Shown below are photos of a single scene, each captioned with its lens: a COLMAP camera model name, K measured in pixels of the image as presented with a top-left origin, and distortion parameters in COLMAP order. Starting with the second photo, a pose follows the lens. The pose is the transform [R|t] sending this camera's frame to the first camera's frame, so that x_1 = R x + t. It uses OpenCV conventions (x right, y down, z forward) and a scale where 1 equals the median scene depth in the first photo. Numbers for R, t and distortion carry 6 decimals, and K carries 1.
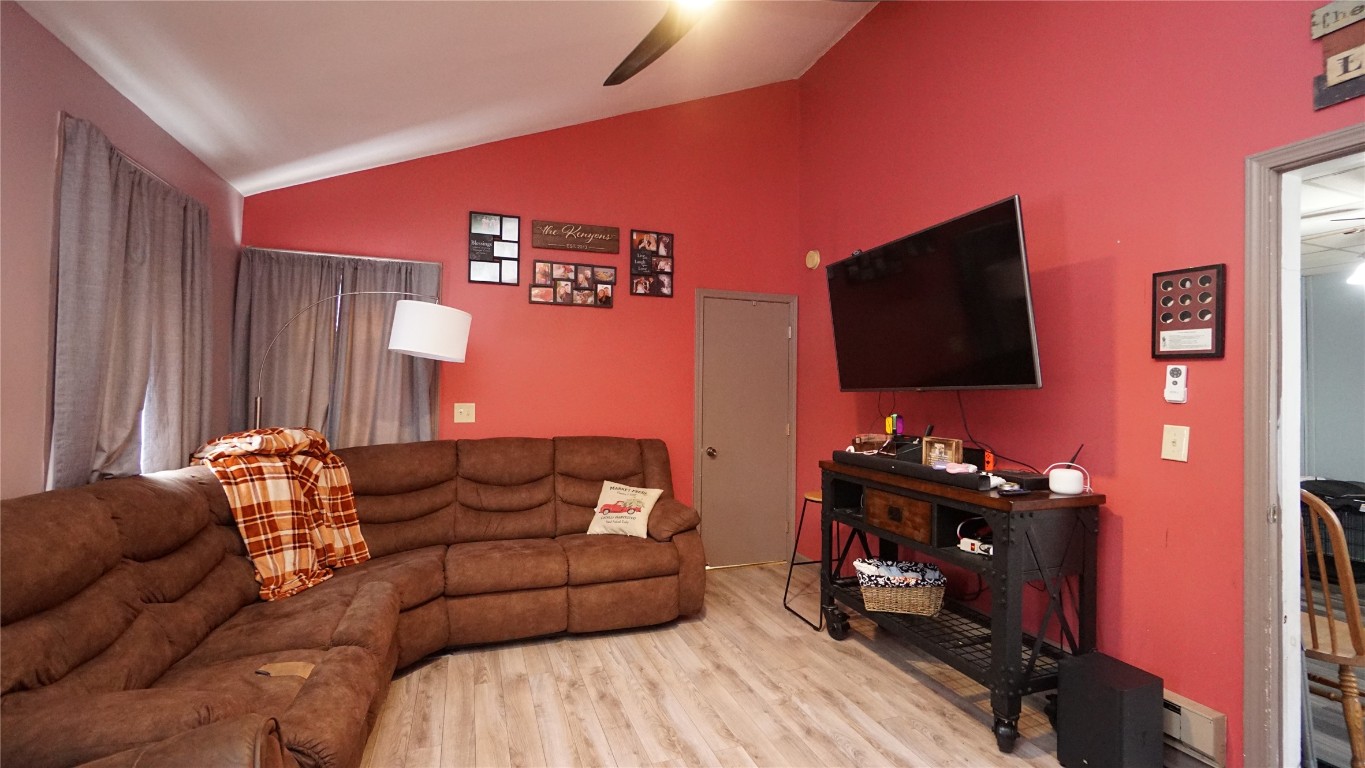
lens RADIAL K [[584.4, 0, 676.7], [0, 584.4, 385.4], [0, 0, 1]] dist [-0.000230, 0.000942]
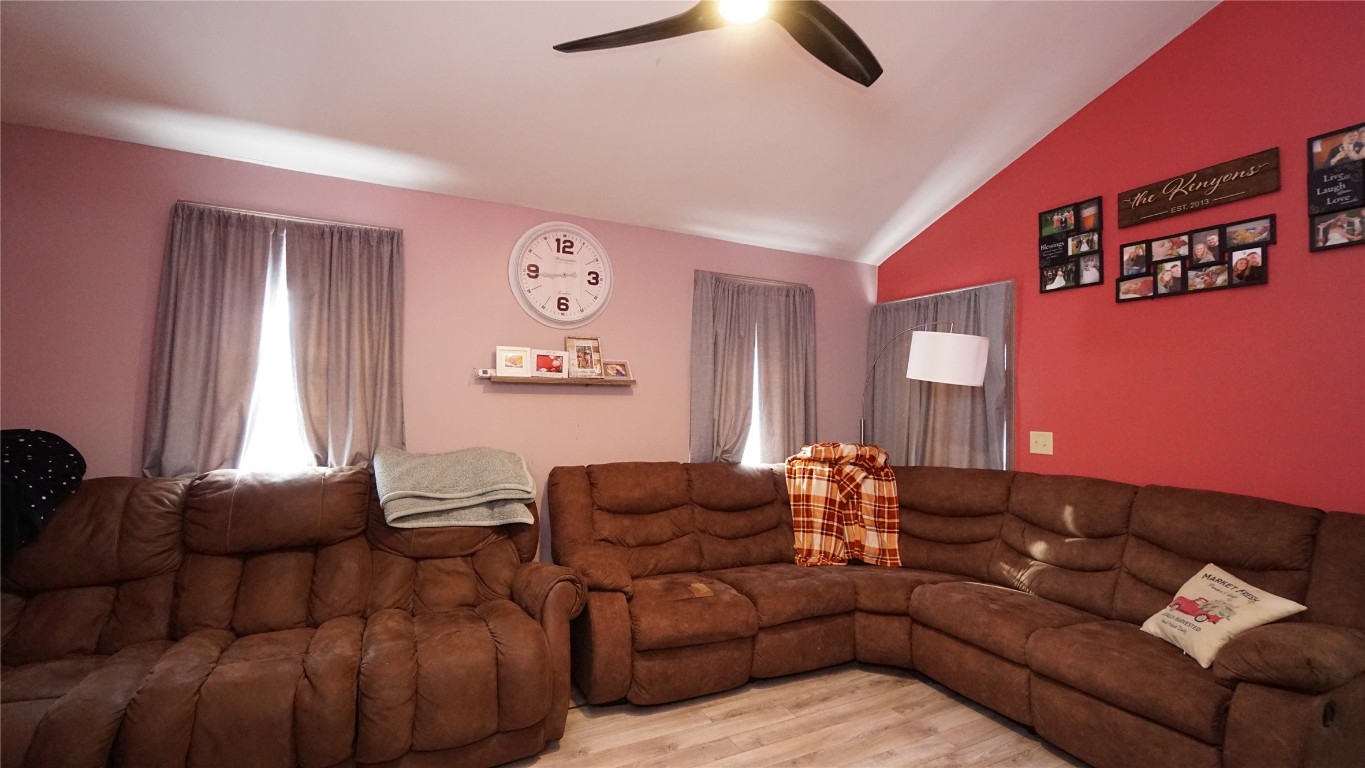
lens RADIAL K [[584.4, 0, 676.7], [0, 584.4, 385.4], [0, 0, 1]] dist [-0.000230, 0.000942]
pose [[0.131910, -0.041072, -0.990410, 0.529198], [-0.004801, 0.999103, -0.042072, 0.000706], [0.991250, 0.010304, 0.131594, 0.420697]]
